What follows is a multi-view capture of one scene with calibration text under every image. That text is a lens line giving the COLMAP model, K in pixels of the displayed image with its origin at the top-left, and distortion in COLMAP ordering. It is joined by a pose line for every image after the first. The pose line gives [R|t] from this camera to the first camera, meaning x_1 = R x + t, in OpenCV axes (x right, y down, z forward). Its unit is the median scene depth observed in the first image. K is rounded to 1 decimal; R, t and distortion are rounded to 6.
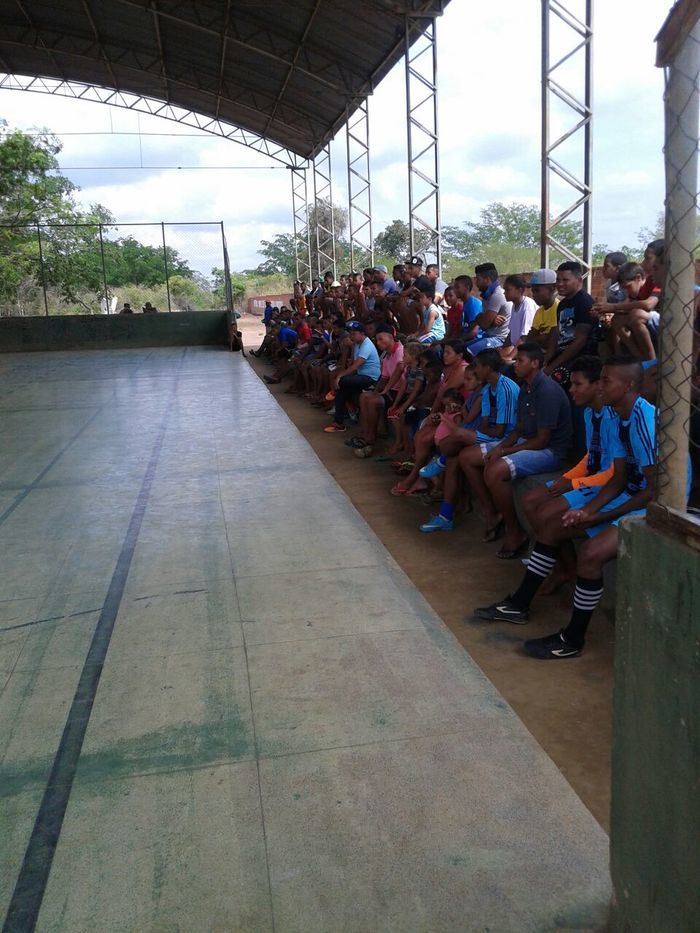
lens RADIAL K [[958.7, 0, 361.4], [0, 958.7, 441.7], [0, 0, 1]] dist [0.026171, 0.000000]
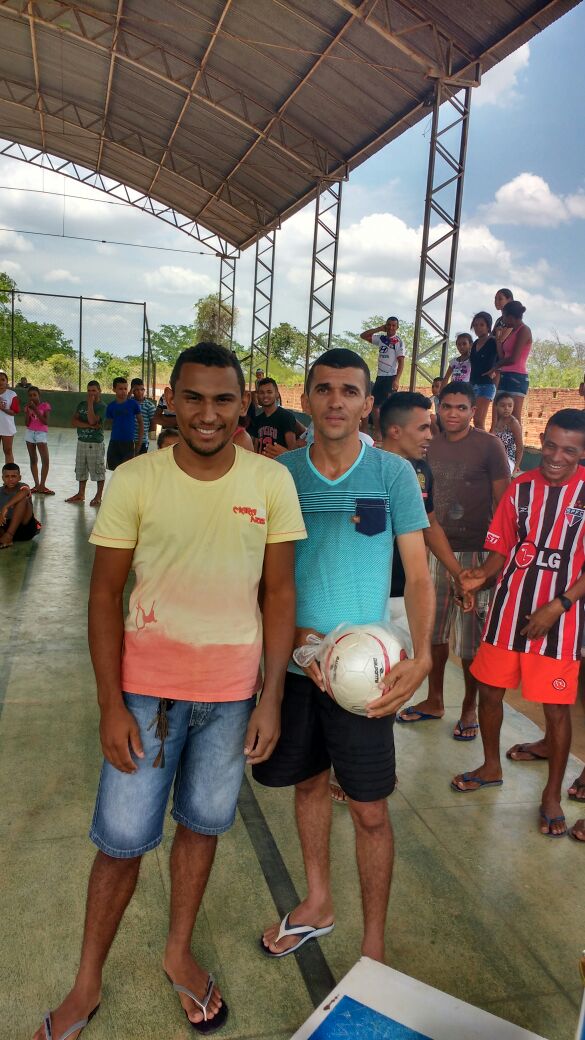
lens RADIAL K [[874.9, 0, 314.4], [0, 874.9, 518.1], [0, 0, 1]] dist [0.079596, -0.149889]
pose [[0.989926, 0.078792, 0.117639, -0.065075], [-0.077472, 0.996870, -0.015758, -0.016438], [-0.118512, 0.006485, 0.992931, 0.117288]]
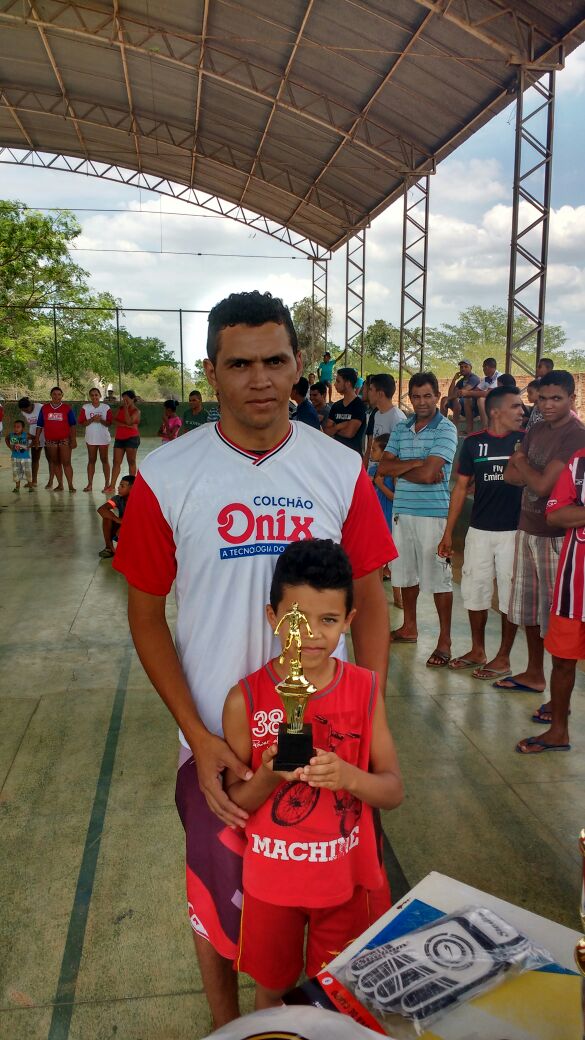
lens RADIAL K [[874.9, 0, 302.3], [0, 874.9, 530.8], [0, 0, 1]] dist [0.079596, -0.149889]
pose [[0.999162, 0.038930, -0.012619, -0.063141], [-0.038837, 0.999218, 0.007485, -0.015494], [0.012900, -0.006989, 0.999892, 0.107477]]
